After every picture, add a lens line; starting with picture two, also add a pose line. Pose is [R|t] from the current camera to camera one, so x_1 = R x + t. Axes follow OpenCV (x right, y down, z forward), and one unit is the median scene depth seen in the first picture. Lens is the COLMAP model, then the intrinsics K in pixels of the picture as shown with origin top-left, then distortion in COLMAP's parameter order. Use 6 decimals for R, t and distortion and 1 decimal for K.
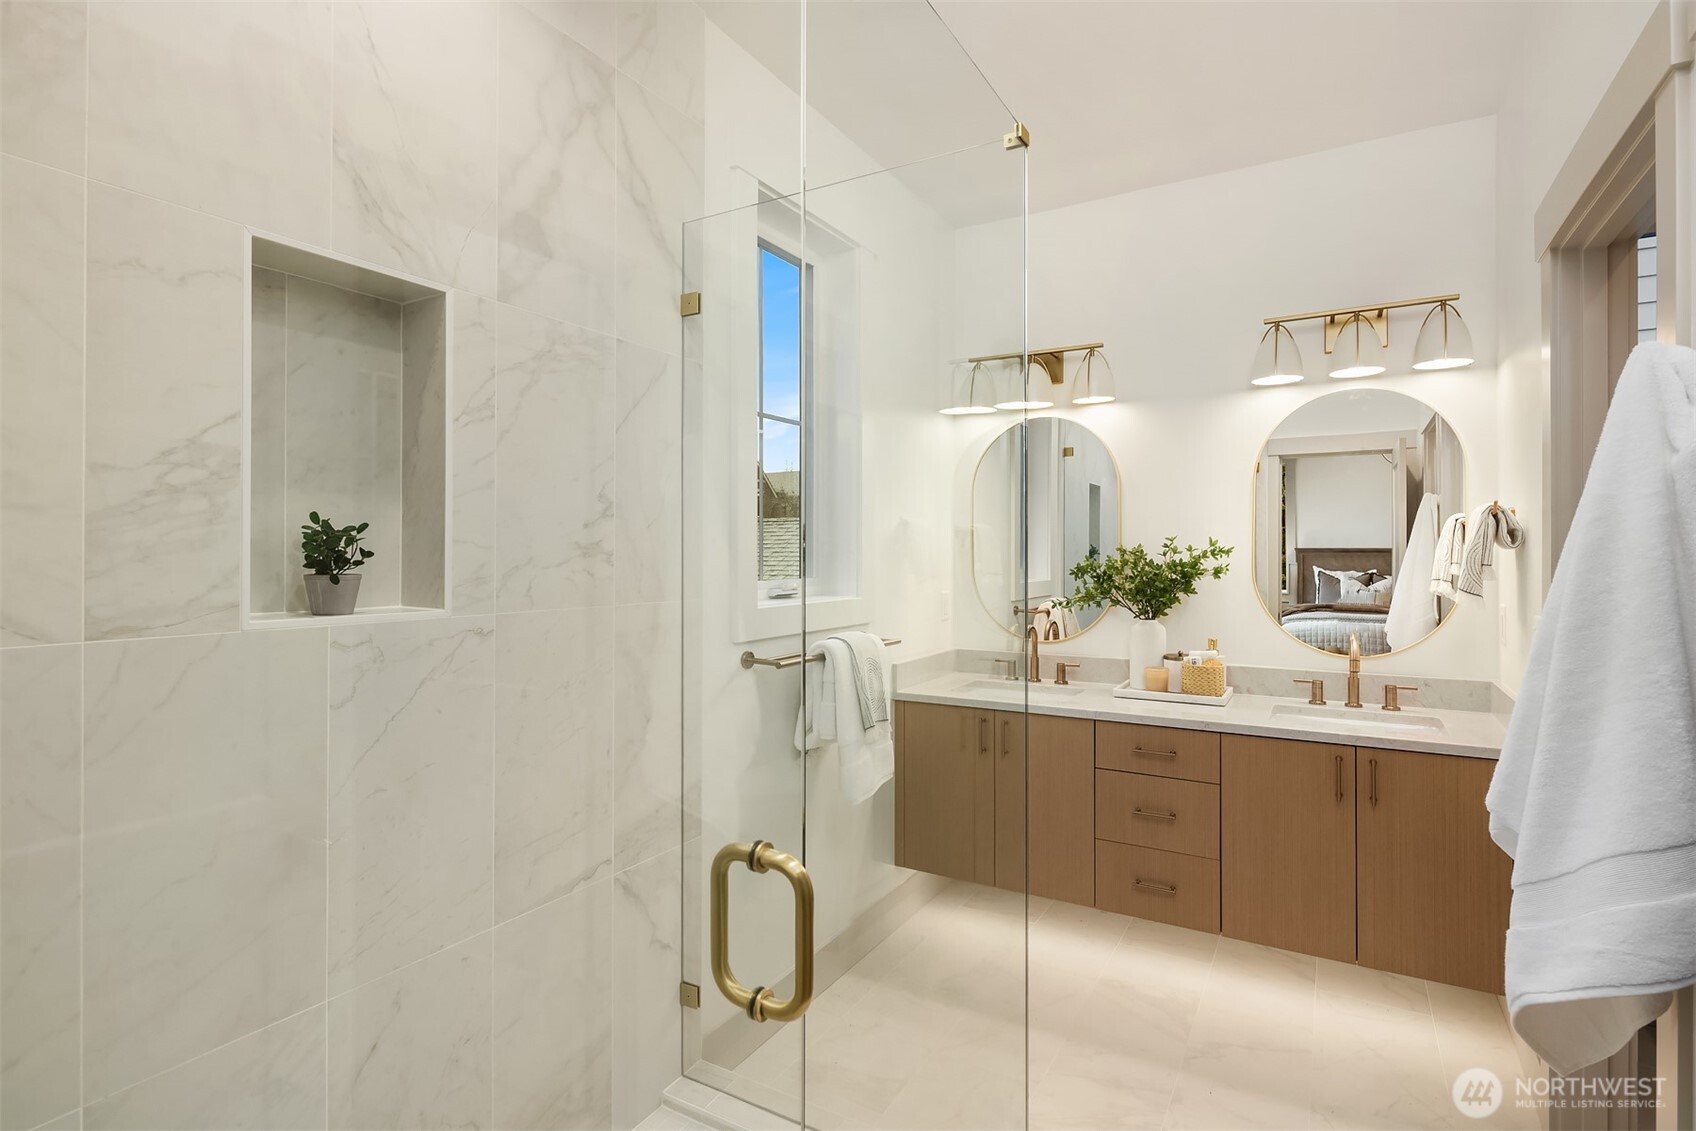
lens RADIAL K [[829.4, 0, 842.2], [0, 829.4, 554.6], [0, 0, 1]] dist [0.006716, -0.002830]
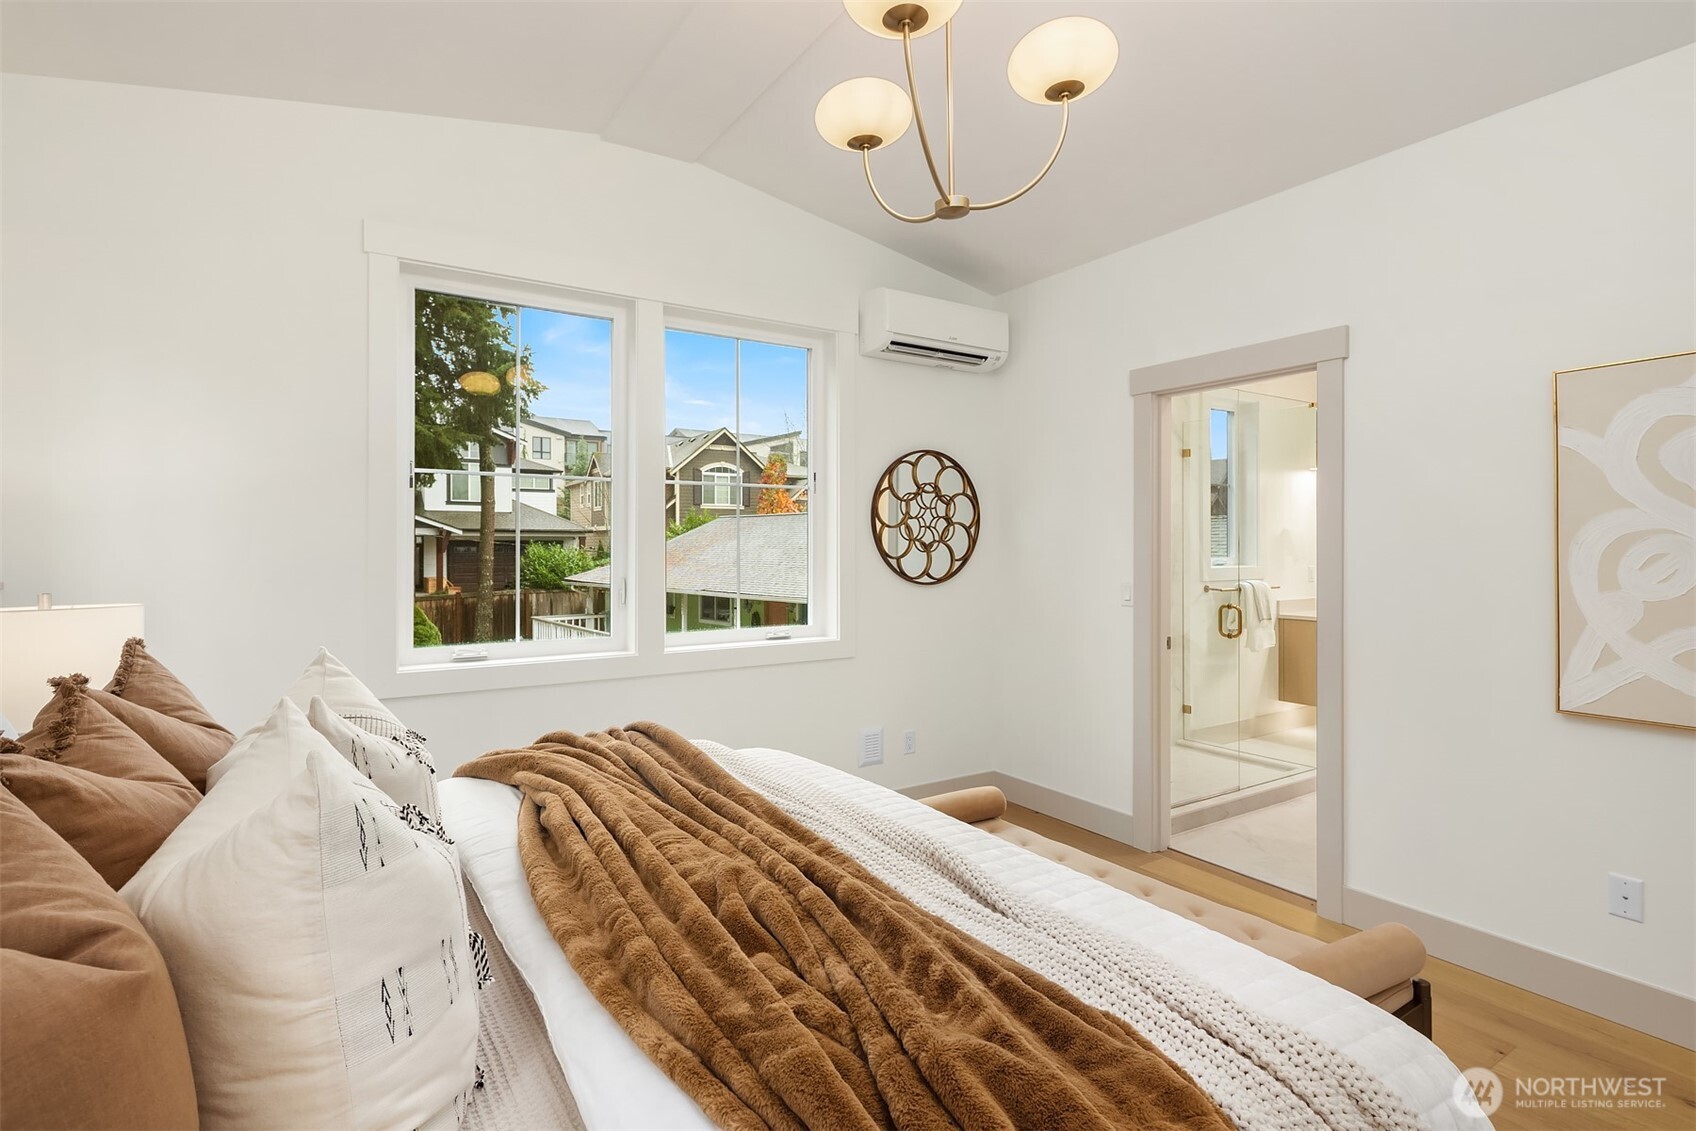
lens RADIAL K [[829.4, 0, 847.3], [0, 829.4, 540.6], [0, 0, 1]] dist [0.006716, -0.002830]
pose [[0.898611, 0.002400, -0.438740, 0.014828], [-0.003559, 0.999992, -0.001818, -0.014115], [0.438732, 0.003195, 0.898612, -2.664191]]
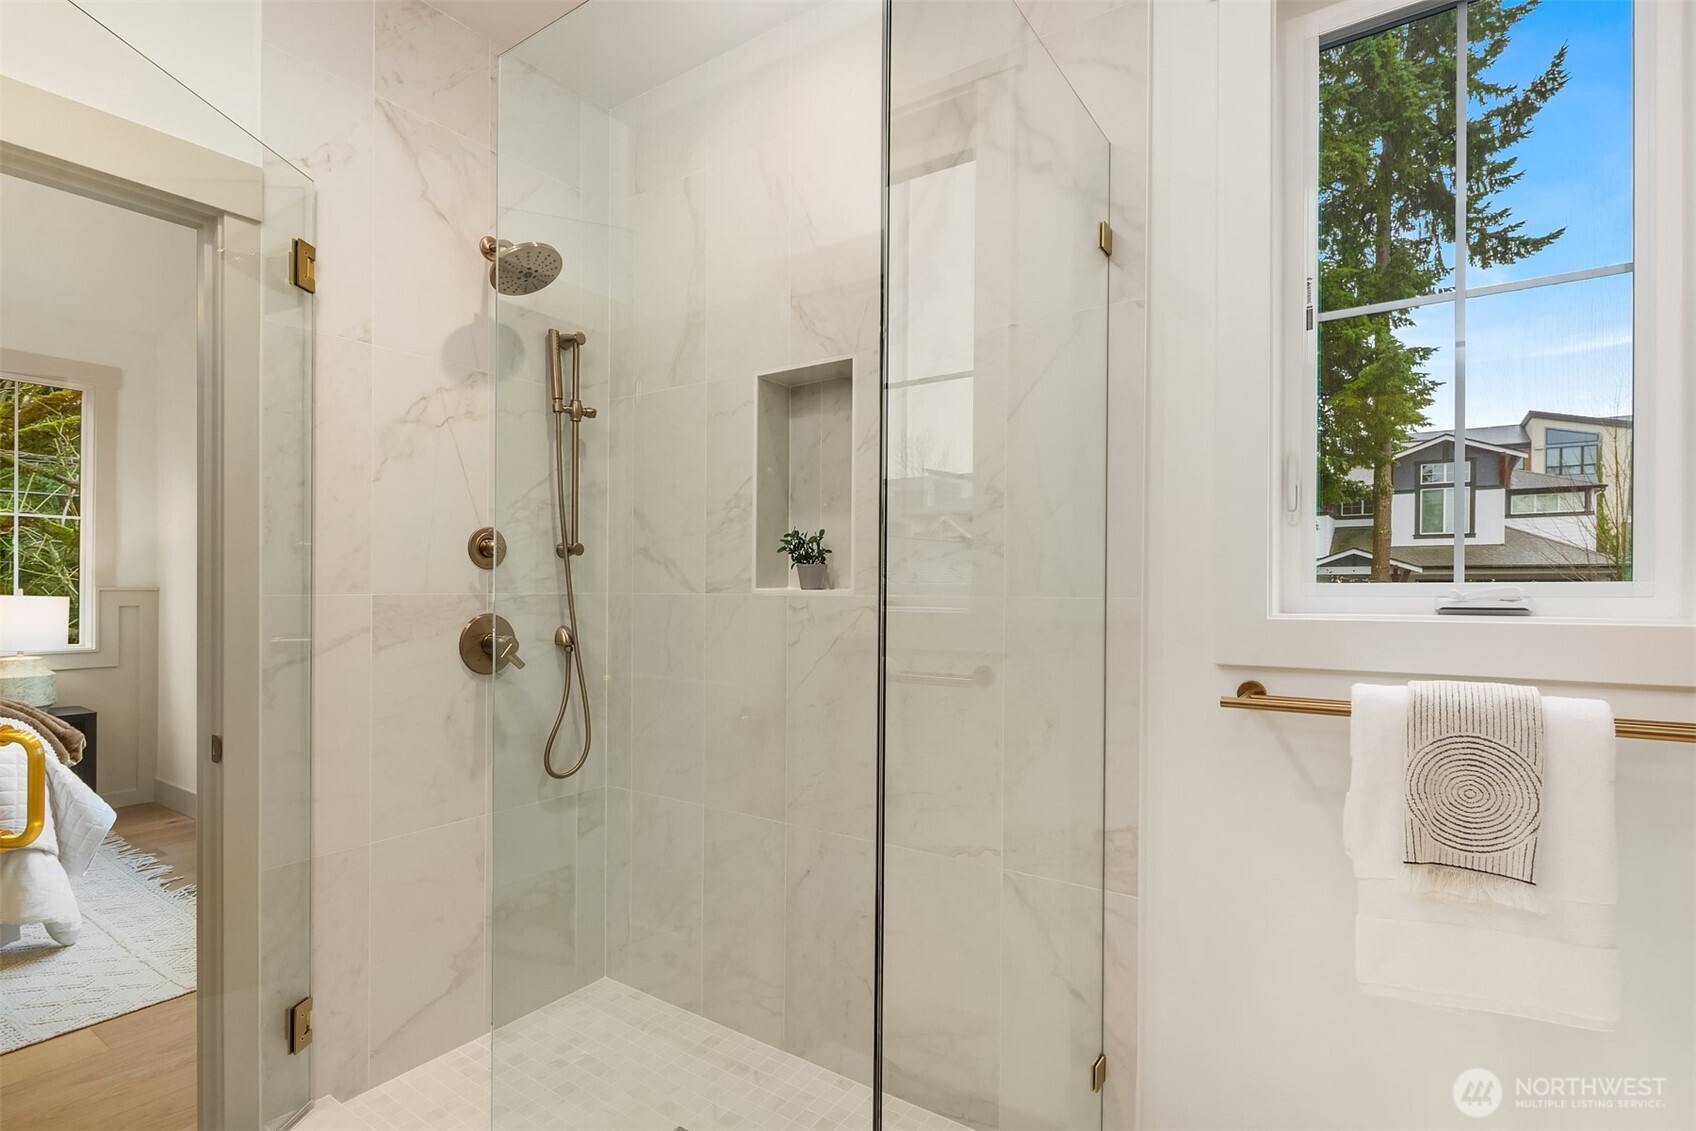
lens RADIAL K [[829.4, 0, 848.6], [0, 829.4, 580.5], [0, 0, 1]] dist [0.006716, -0.002830]
pose [[-0.057579, -0.003165, -0.998336, 0.933373], [0.000545, 0.999995, -0.003202, 0.057889], [0.998341, -0.000728, -0.057577, 1.125745]]
